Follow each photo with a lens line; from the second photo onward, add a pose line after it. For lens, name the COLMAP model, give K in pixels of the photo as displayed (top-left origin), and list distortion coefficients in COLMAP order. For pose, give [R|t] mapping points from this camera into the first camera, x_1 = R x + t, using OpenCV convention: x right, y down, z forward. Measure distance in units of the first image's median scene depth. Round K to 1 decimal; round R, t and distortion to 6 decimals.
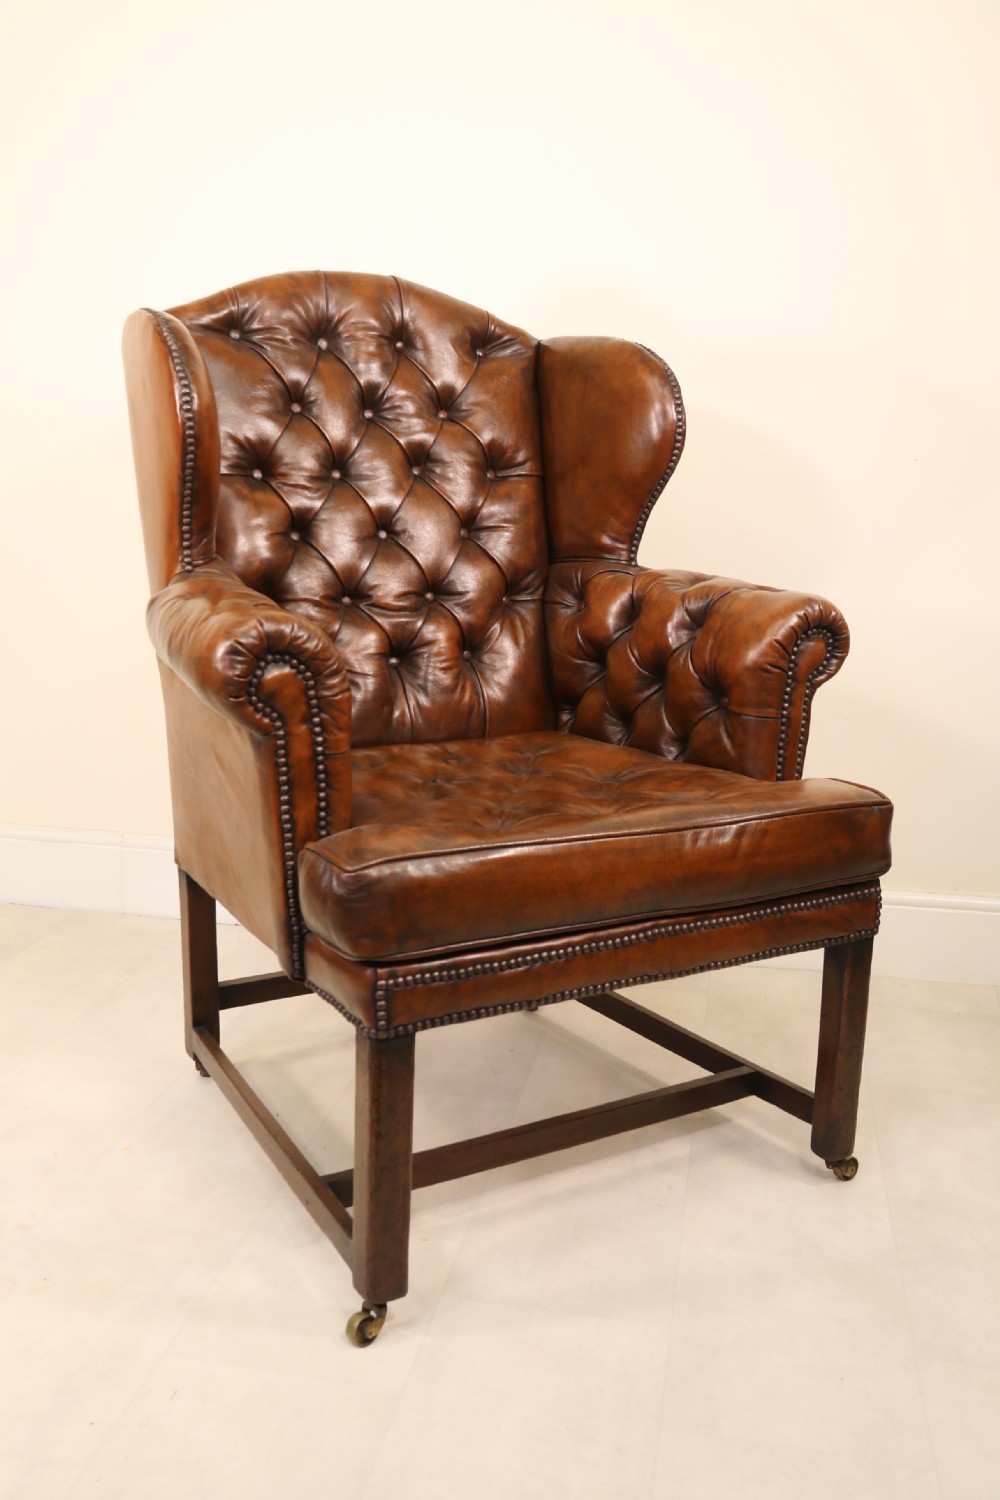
lens RADIAL K [[1396.1, 0, 423.0], [0, 1396.1, 801.8], [0, 0, 1]] dist [-0.179233, 0.010378]
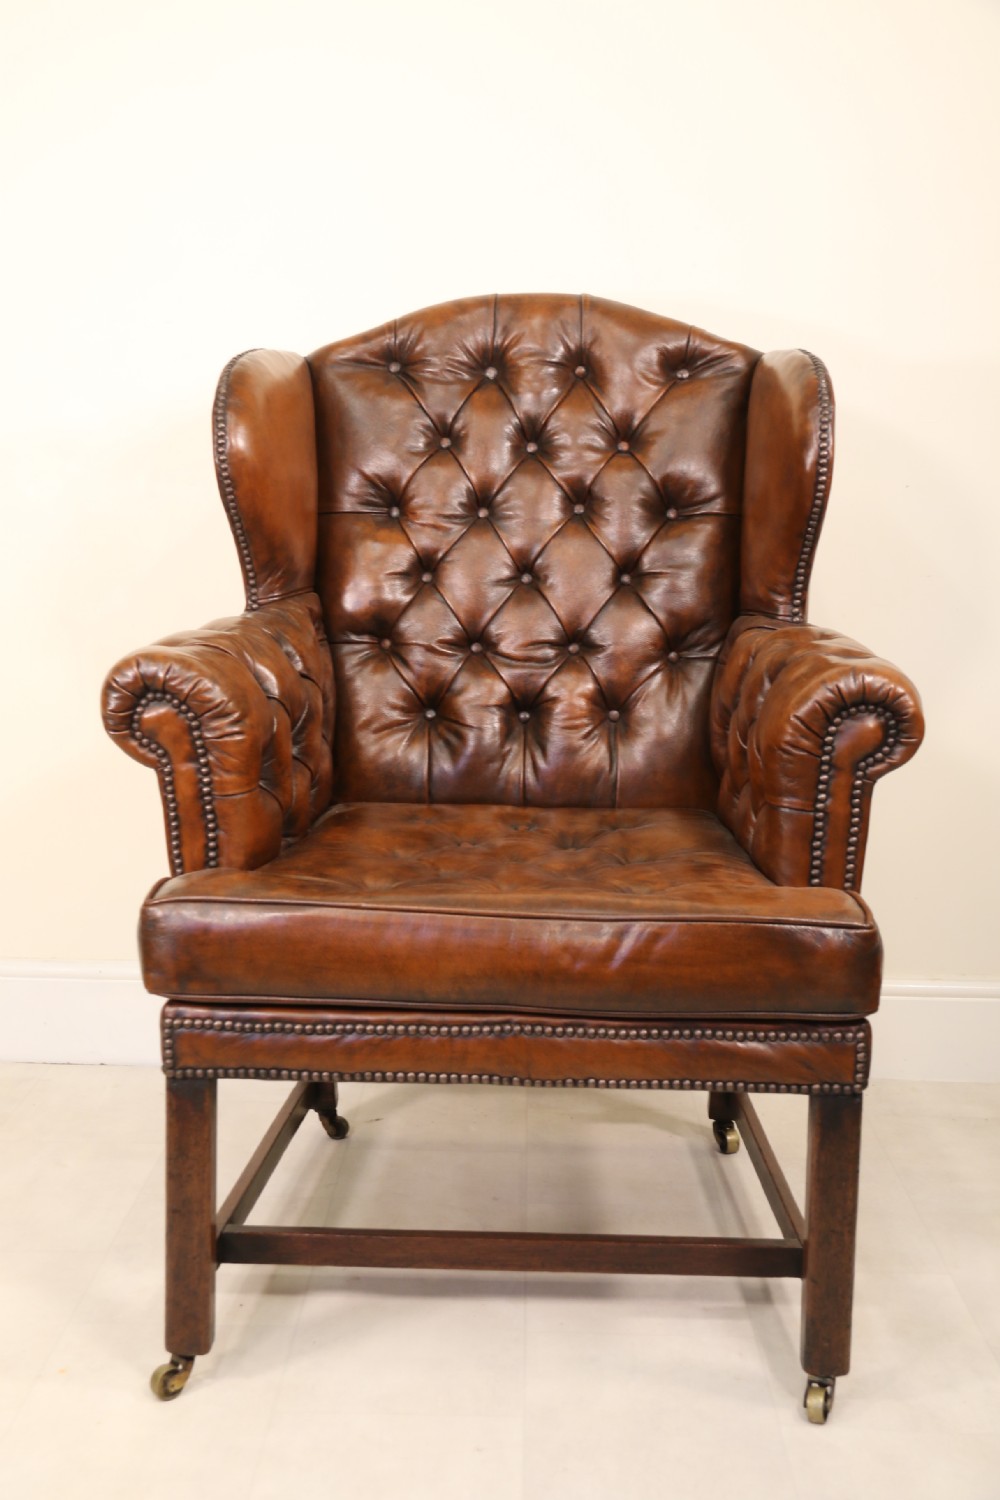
lens RADIAL K [[1634.0, 0, 448.8], [0, 1634.0, 772.9], [0, 0, 1]] dist [-0.107274, 0.126256]
pose [[0.851388, 0.087069, -0.517259, 0.562555], [-0.118301, 0.992593, -0.027638, -0.030672], [0.511022, 0.084723, 0.855382, 0.058794]]
